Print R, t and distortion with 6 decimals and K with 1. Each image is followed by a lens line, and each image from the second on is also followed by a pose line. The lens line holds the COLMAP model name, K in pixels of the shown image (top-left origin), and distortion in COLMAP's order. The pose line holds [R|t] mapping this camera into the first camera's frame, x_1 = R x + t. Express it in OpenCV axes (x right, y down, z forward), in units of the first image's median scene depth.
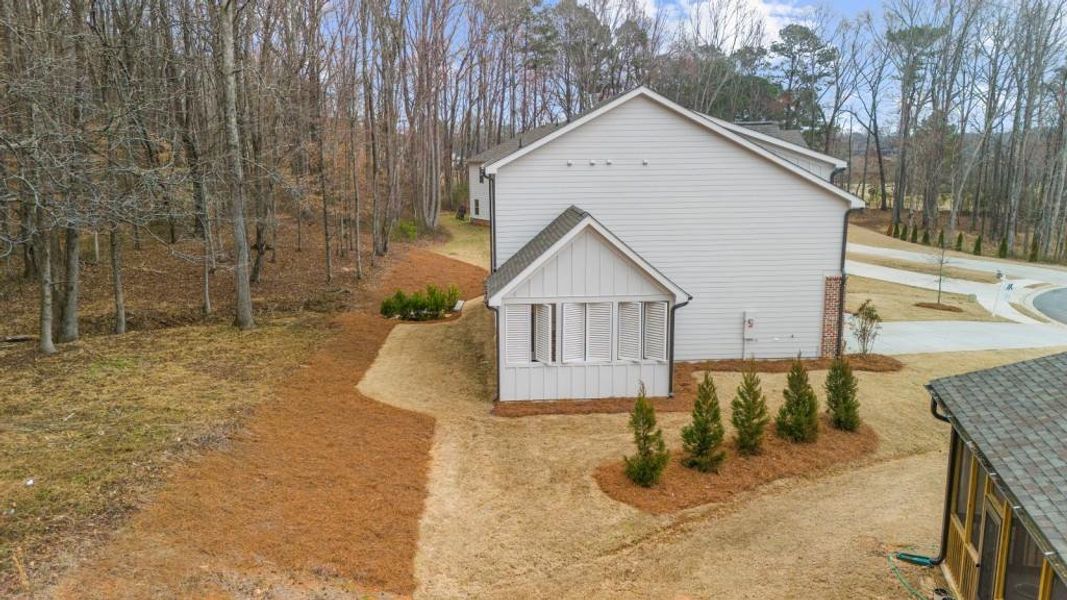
lens RADIAL K [[780.8, 0, 534.4], [0, 780.8, 300.3], [0, 0, 1]] dist [0.076182, -0.045624]
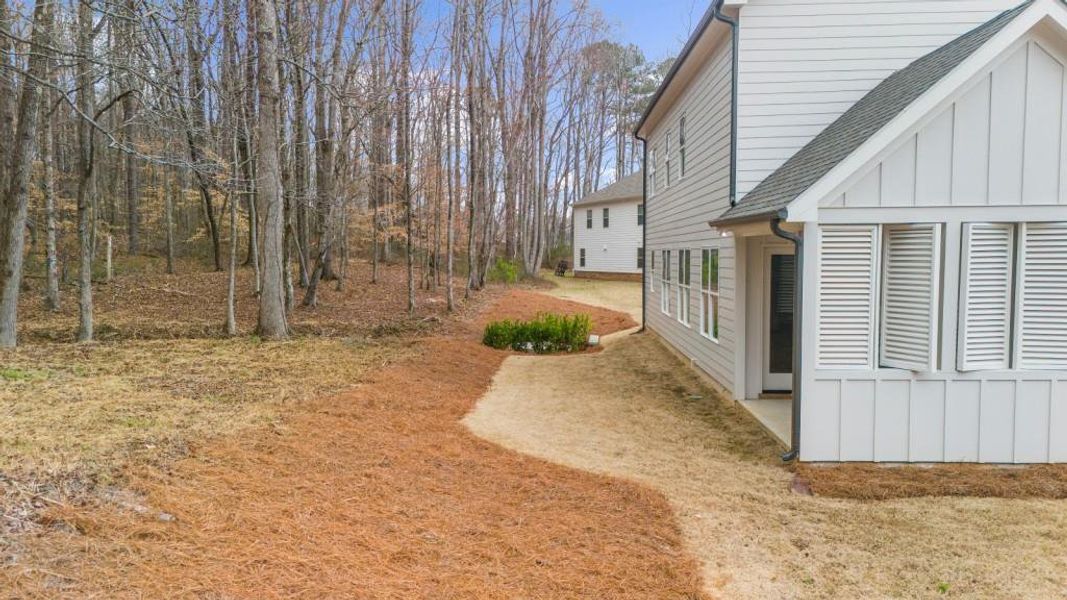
lens RADIAL K [[780.8, 0, 531.6], [0, 780.8, 295.5], [0, 0, 1]] dist [0.076182, -0.045624]
pose [[0.994941, 0.005235, -0.100322, -0.117171], [-0.018045, 0.991712, -0.127206, 0.078988], [0.098825, 0.128373, 0.986790, 0.449892]]
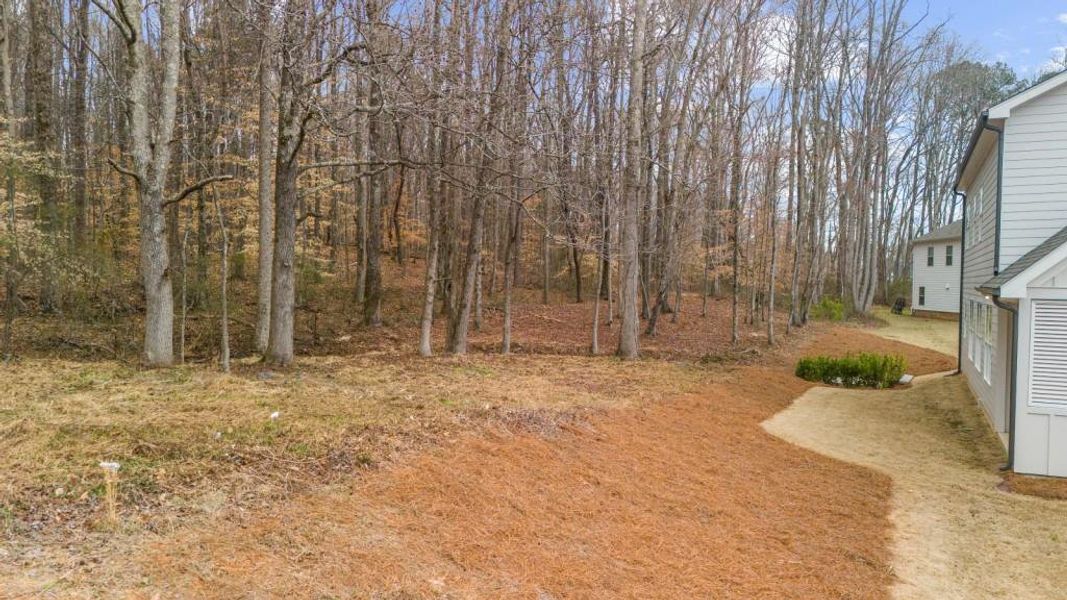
lens RADIAL K [[780.8, 0, 540.0], [0, 780.8, 298.9], [0, 0, 1]] dist [0.076182, -0.045624]
pose [[0.873934, 0.029873, -0.485126, -0.054566], [-0.106861, 0.985497, -0.131822, 0.095758], [0.474153, 0.167045, 0.864451, 0.251391]]
